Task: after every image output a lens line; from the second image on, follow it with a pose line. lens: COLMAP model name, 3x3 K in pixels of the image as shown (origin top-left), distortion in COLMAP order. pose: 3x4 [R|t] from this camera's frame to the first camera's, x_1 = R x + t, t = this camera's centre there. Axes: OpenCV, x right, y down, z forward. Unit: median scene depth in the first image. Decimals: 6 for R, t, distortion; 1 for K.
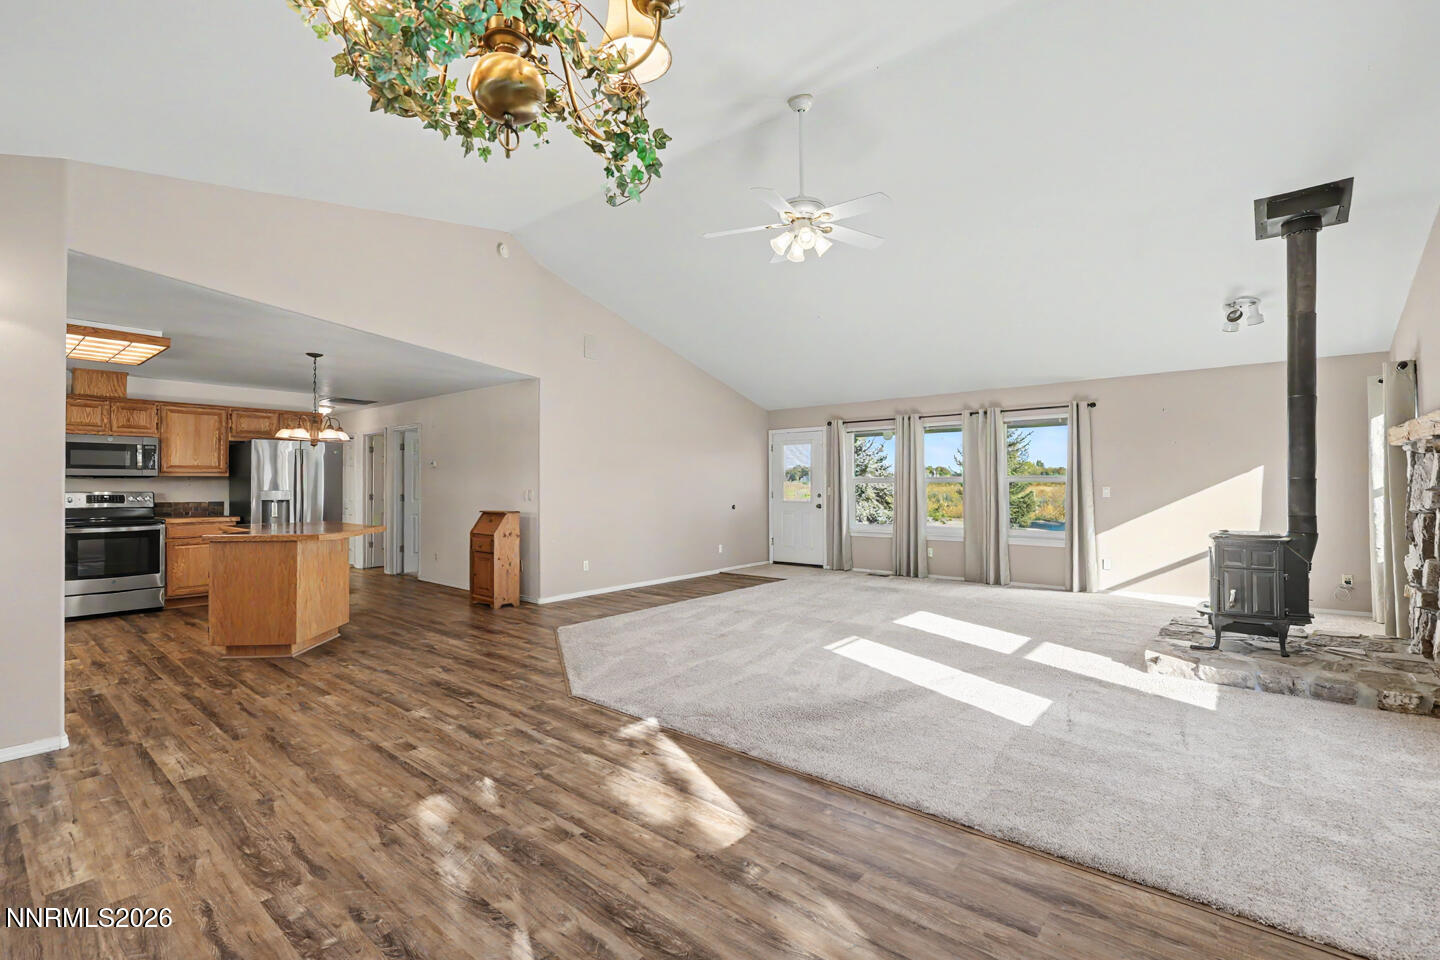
lens RADIAL K [[649.1, 0, 720.0], [0, 649.1, 480.0], [0, 0, 1]] dist [-0.003399, -0.000361]
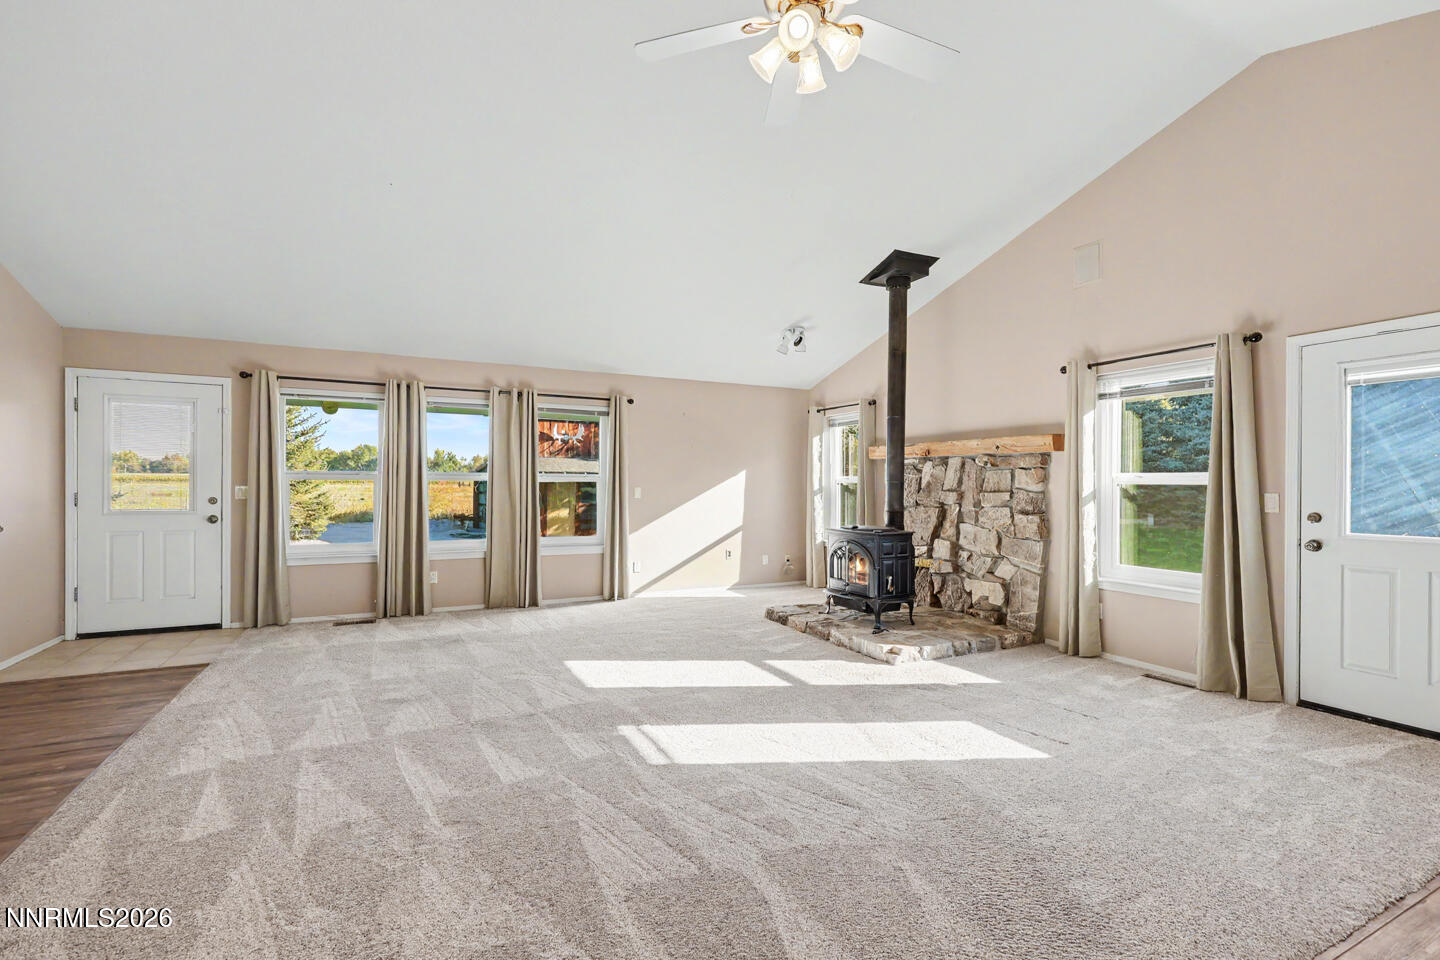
lens RADIAL K [[649.1, 0, 720.0], [0, 649.1, 480.0], [0, 0, 1]] dist [-0.003399, -0.000361]
pose [[0.394611, 0.011840, 0.918772, -0.250329], [-0.015233, 0.999864, -0.006343, 0.004275], [-0.918722, -0.011492, 0.394737, 0.502044]]
